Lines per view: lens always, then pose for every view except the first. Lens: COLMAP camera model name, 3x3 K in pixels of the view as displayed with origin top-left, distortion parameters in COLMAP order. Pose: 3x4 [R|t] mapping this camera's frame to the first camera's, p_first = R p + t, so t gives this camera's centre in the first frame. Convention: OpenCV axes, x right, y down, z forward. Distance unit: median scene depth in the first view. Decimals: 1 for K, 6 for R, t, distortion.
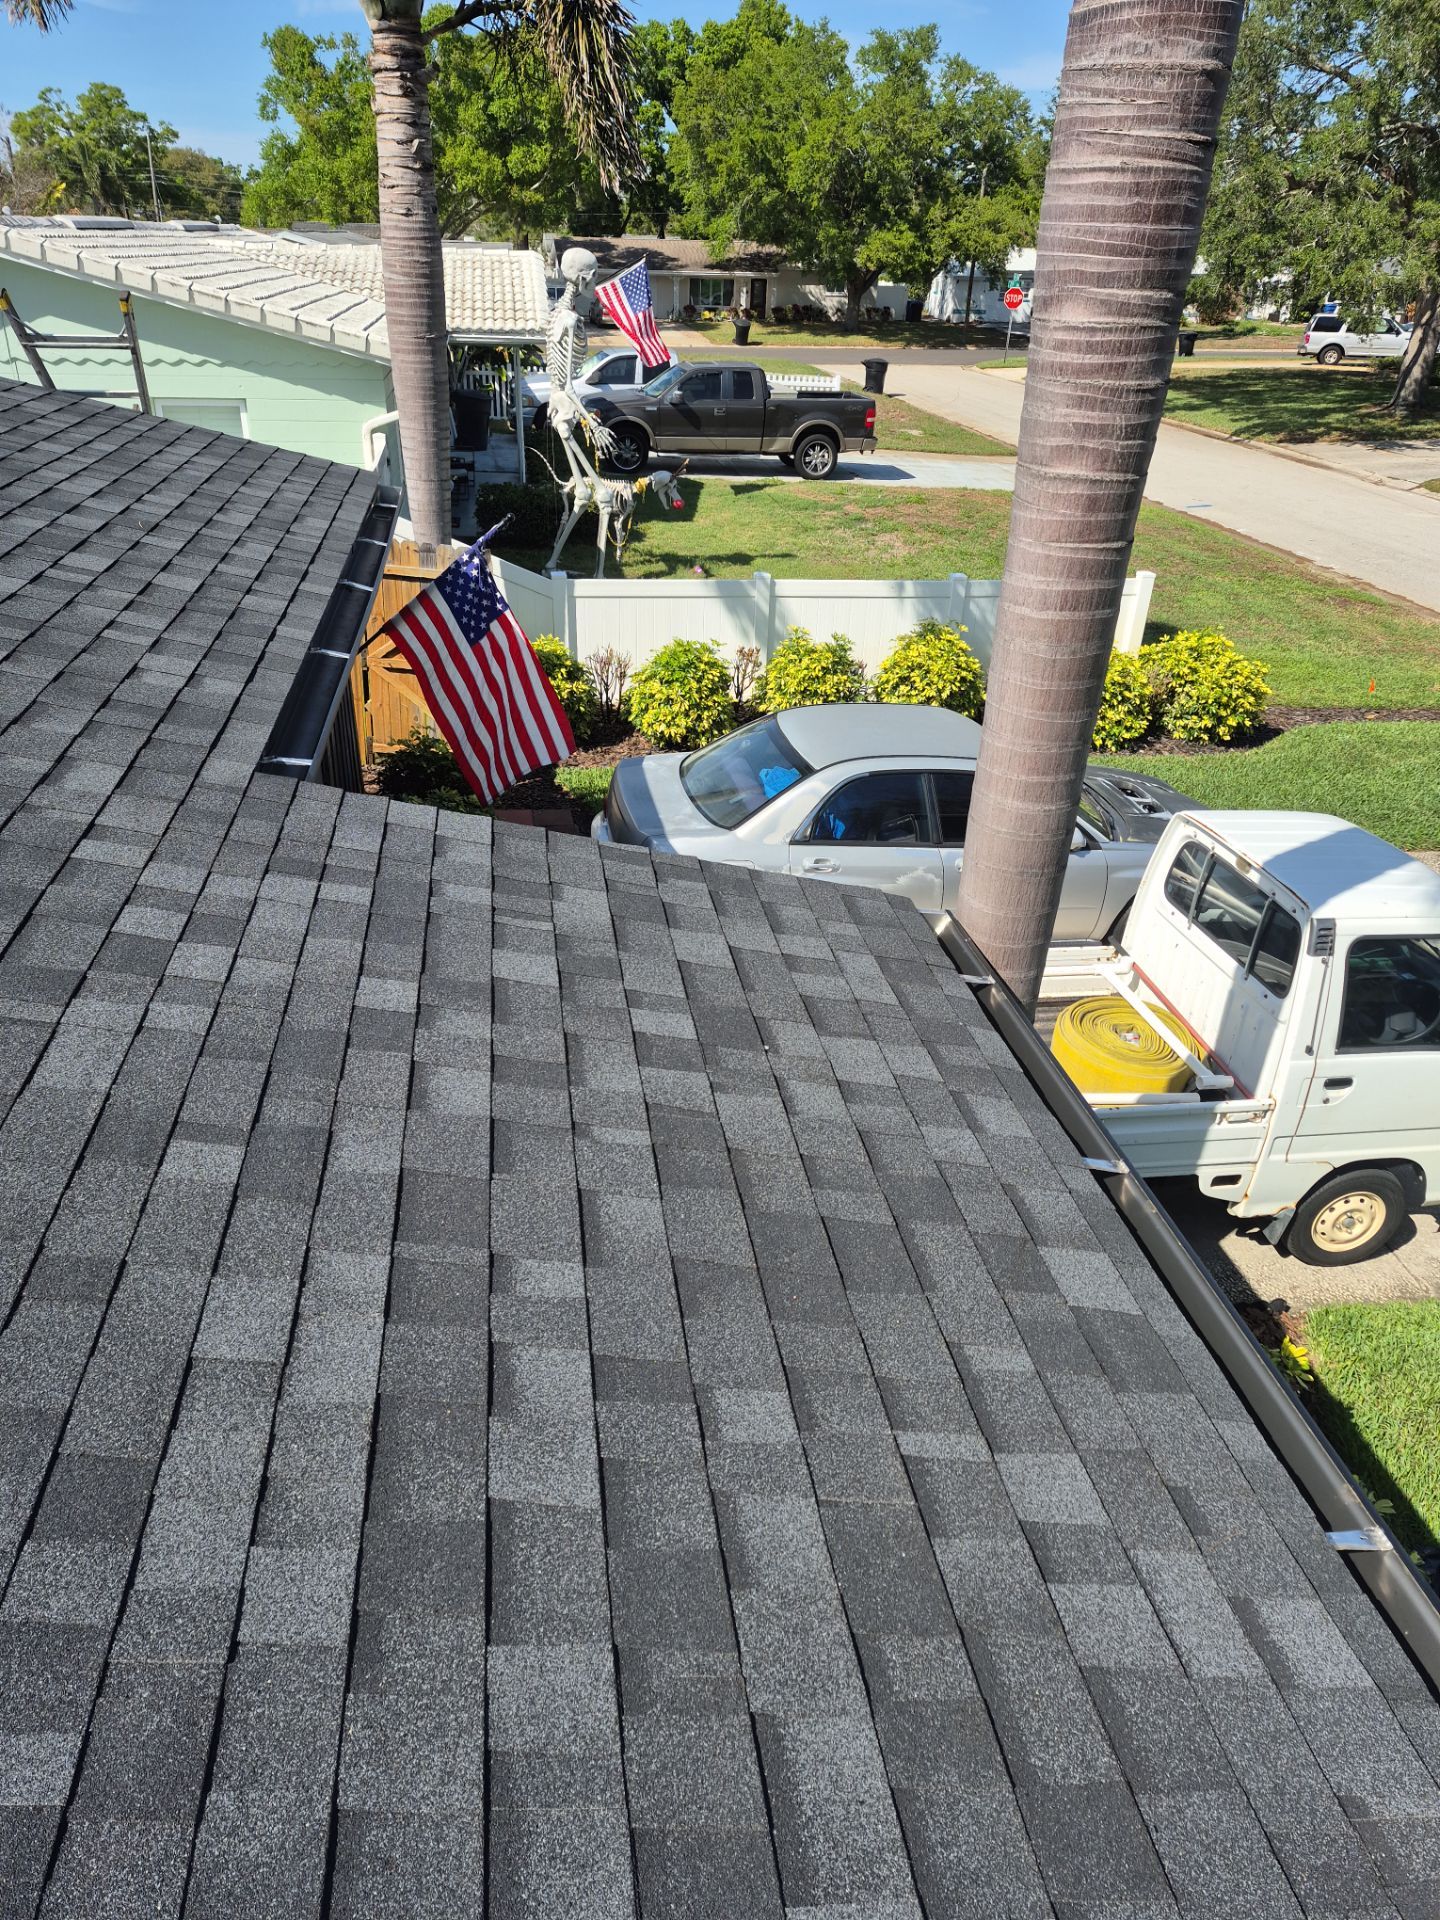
lens RADIAL K [[1354.9, 0, 703.9], [0, 1354.9, 991.4], [0, 0, 1]] dist [0.070026, -0.064987]
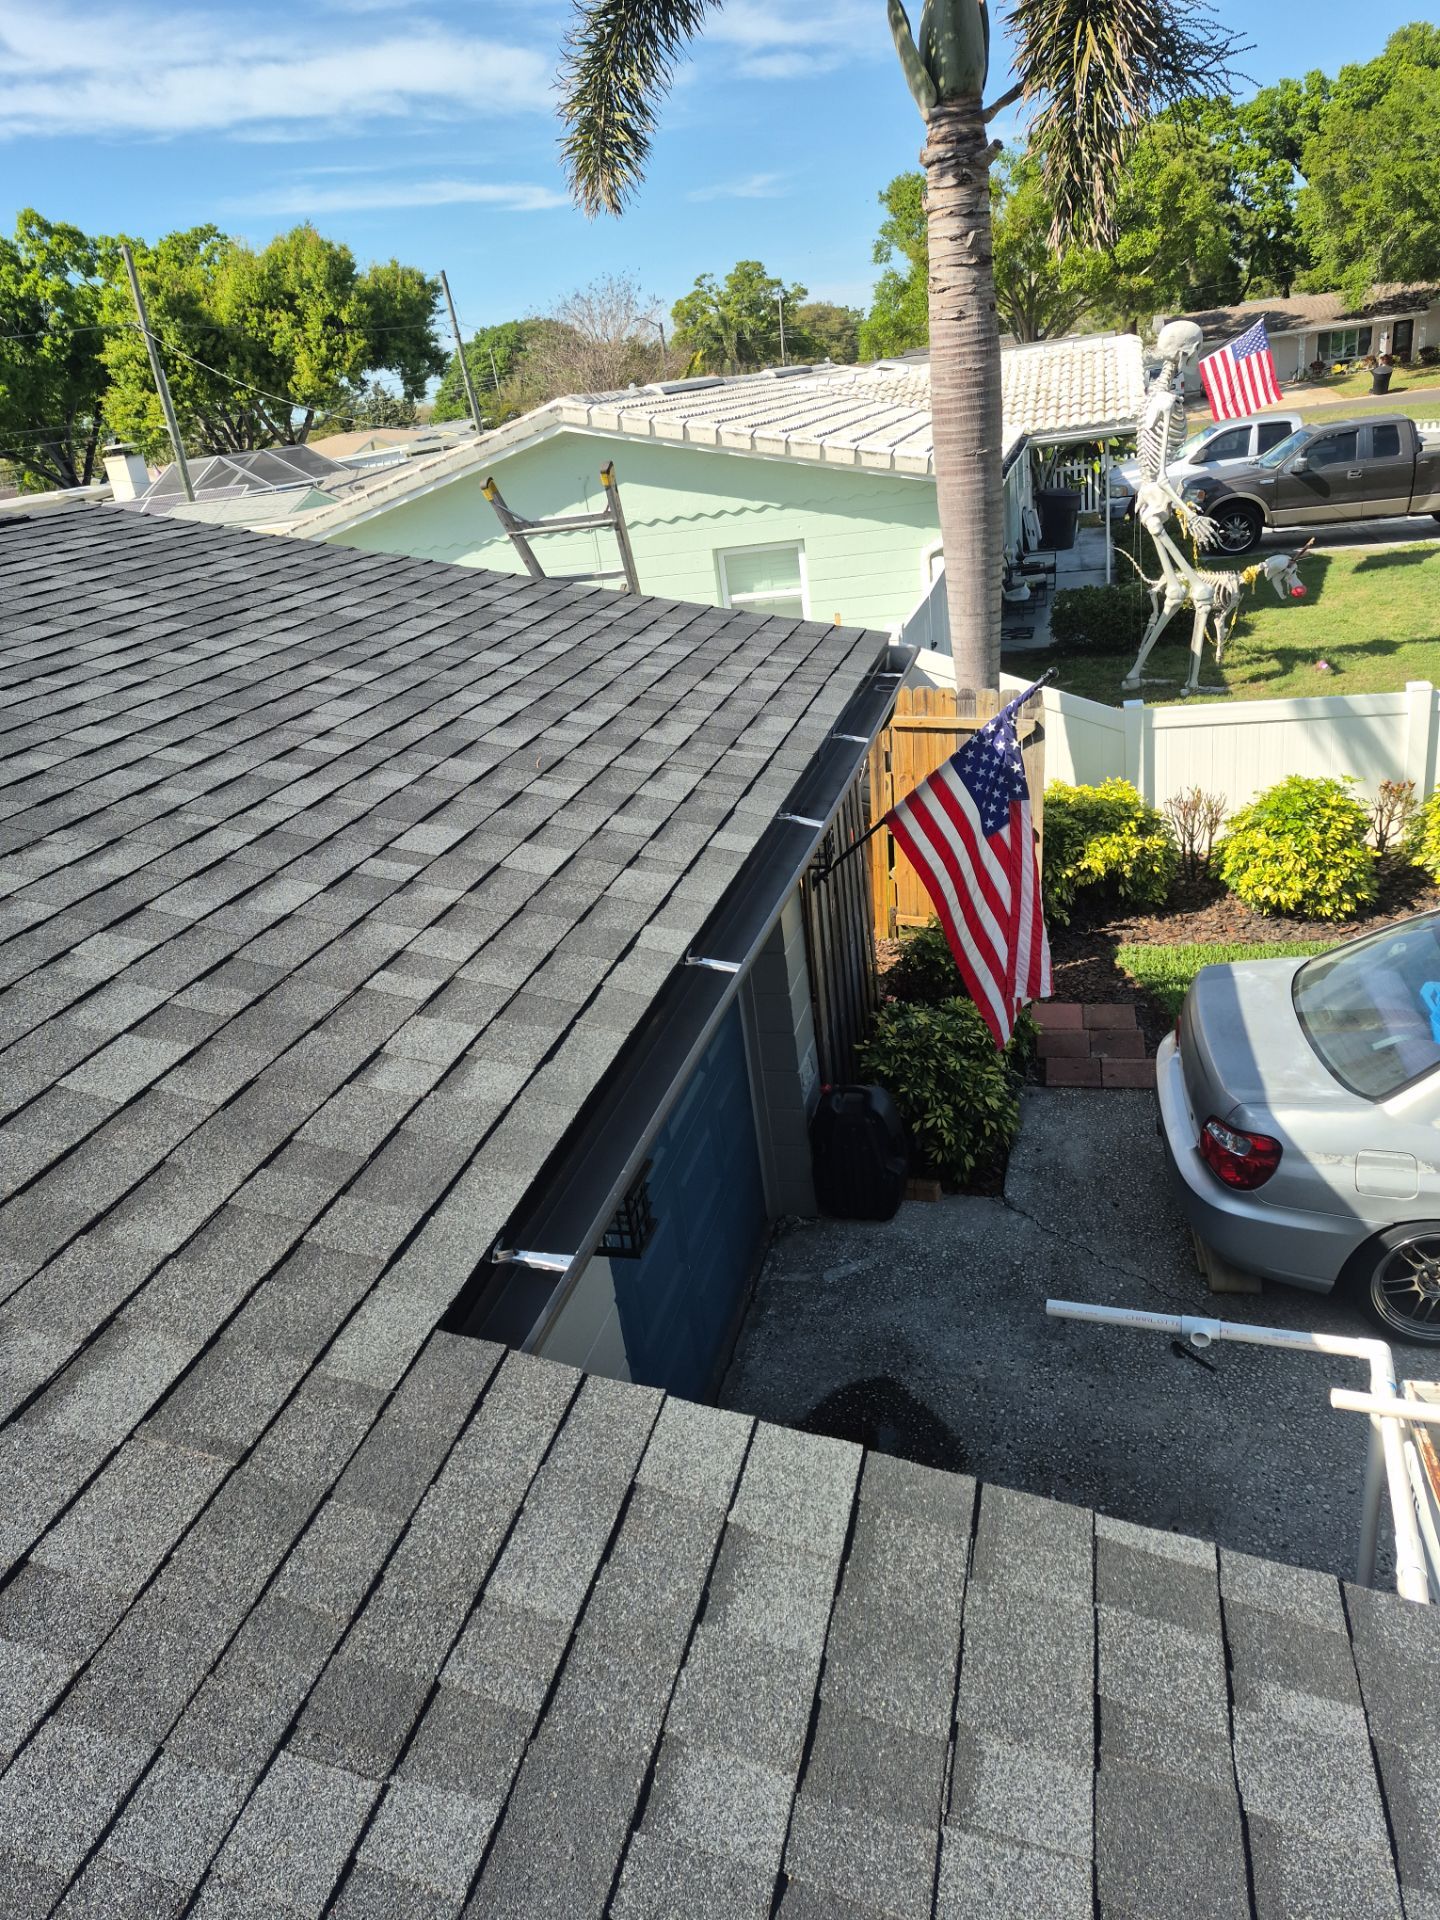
lens RADIAL K [[1349.5, 0, 674.9], [0, 1349.5, 967.9], [0, 0, 1]] dist [0.056794, -0.066061]
pose [[0.904611, 0.023564, -0.425587, -0.002813], [-0.055736, 0.996437, -0.063298, -0.049010], [0.422579, 0.080981, 0.902701, 0.096020]]
